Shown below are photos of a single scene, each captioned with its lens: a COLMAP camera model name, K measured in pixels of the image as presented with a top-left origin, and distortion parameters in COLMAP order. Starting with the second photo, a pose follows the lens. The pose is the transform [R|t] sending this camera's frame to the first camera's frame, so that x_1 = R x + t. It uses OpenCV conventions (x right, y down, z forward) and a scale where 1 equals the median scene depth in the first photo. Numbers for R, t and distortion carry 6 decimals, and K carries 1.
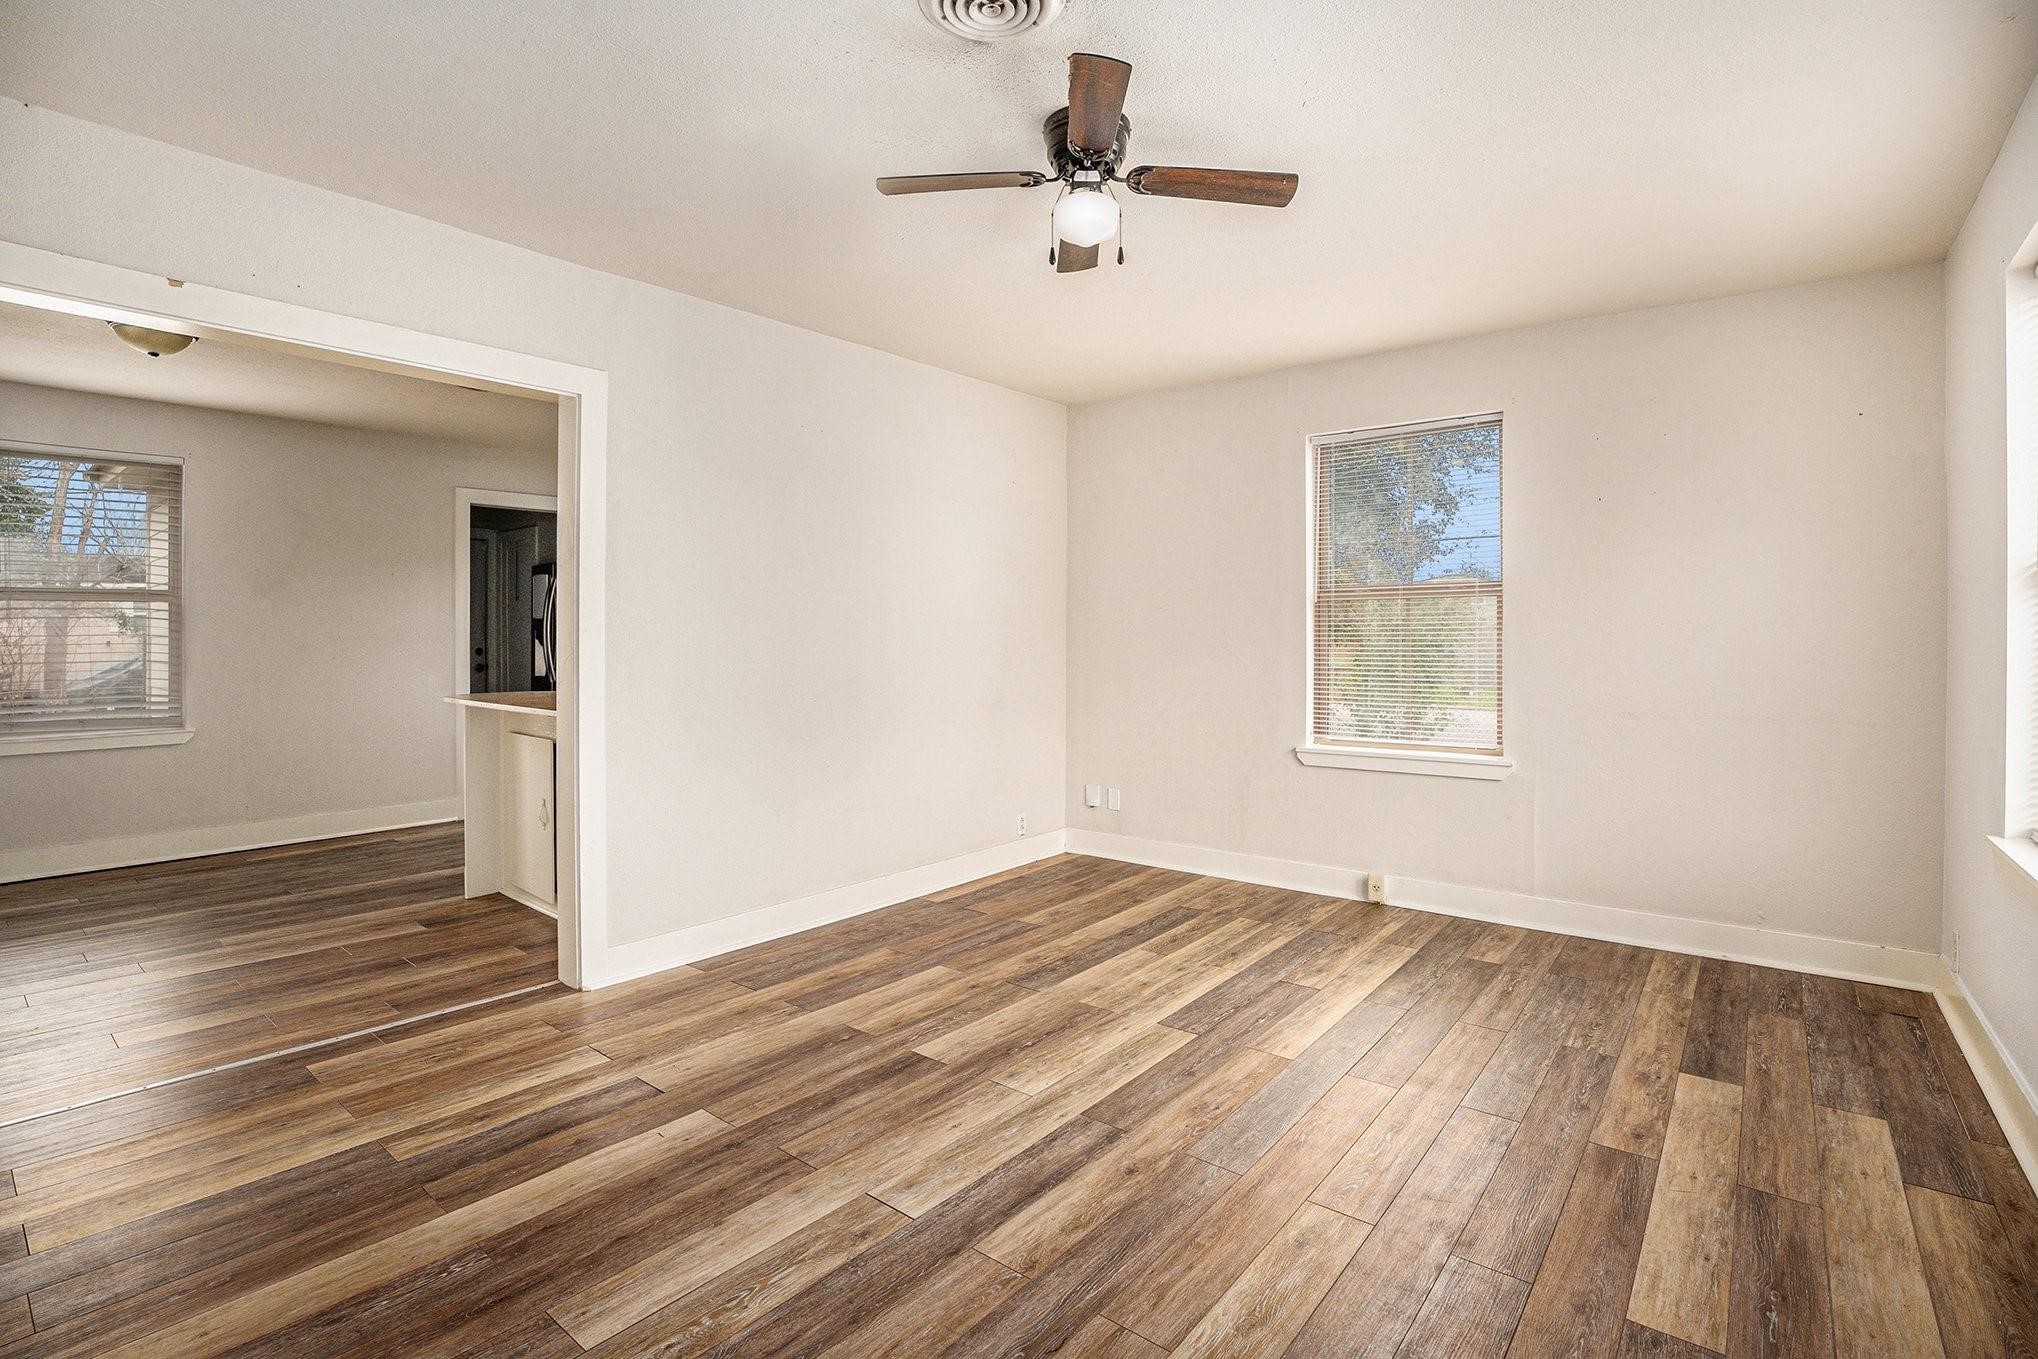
lens RADIAL K [[953.1, 0, 1018.4], [0, 953.1, 636.2], [0, 0, 1]] dist [-0.056977, 0.011519]
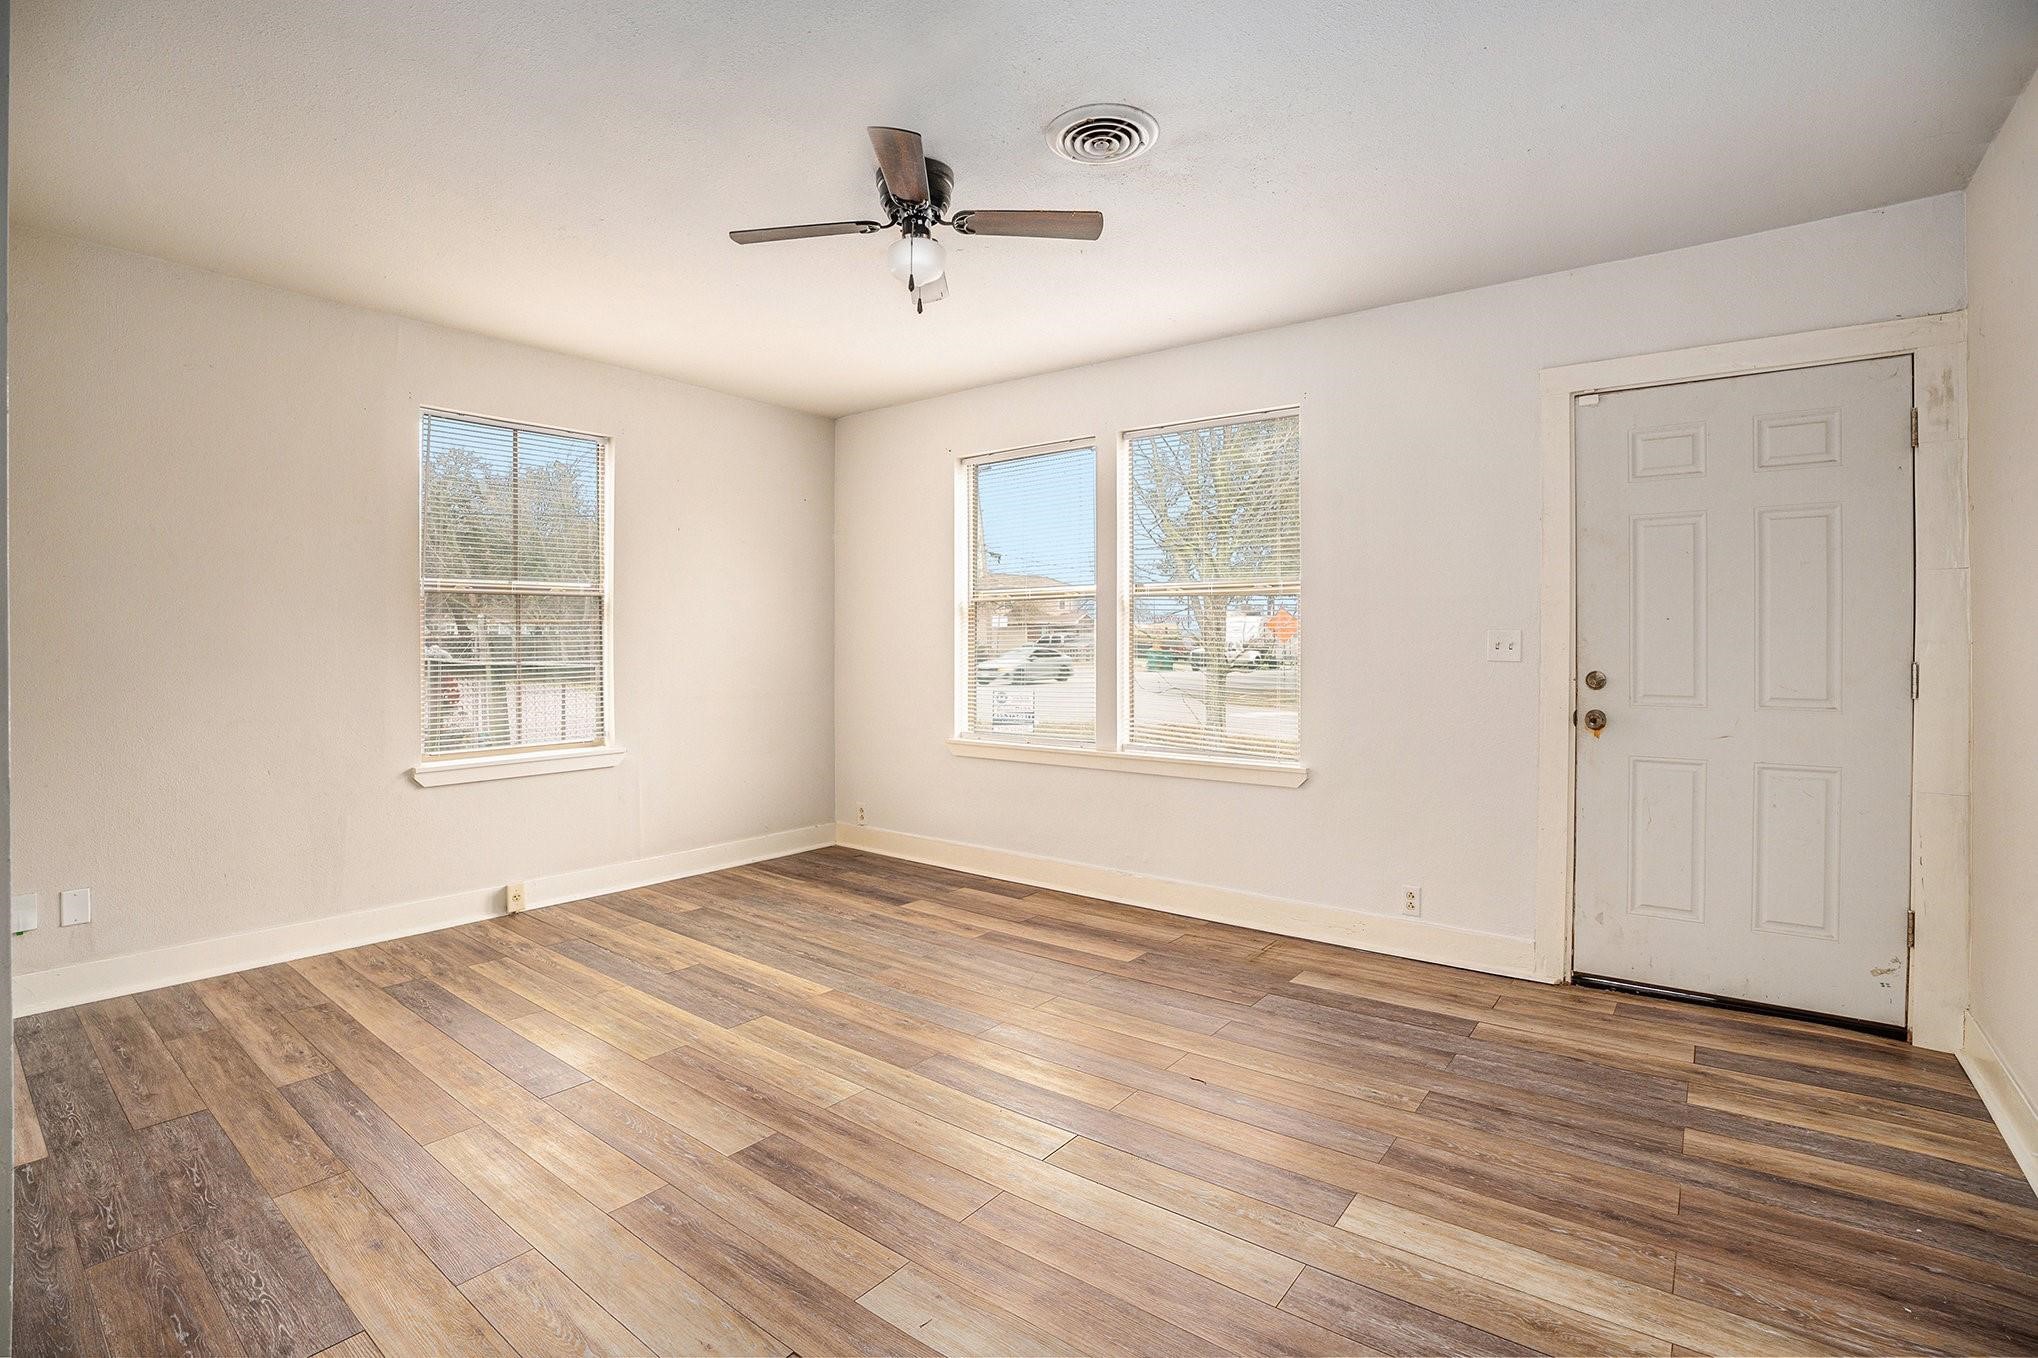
lens RADIAL K [[938.1, 0, 991.0], [0, 938.1, 684.0], [0, 0, 1]] dist [-0.053727, 0.010739]
pose [[0.005484, -0.044284, 0.999004, -0.713517], [-0.005794, 0.999001, 0.044315, -0.001750], [-0.999968, -0.006031, 0.005222, 0.622620]]
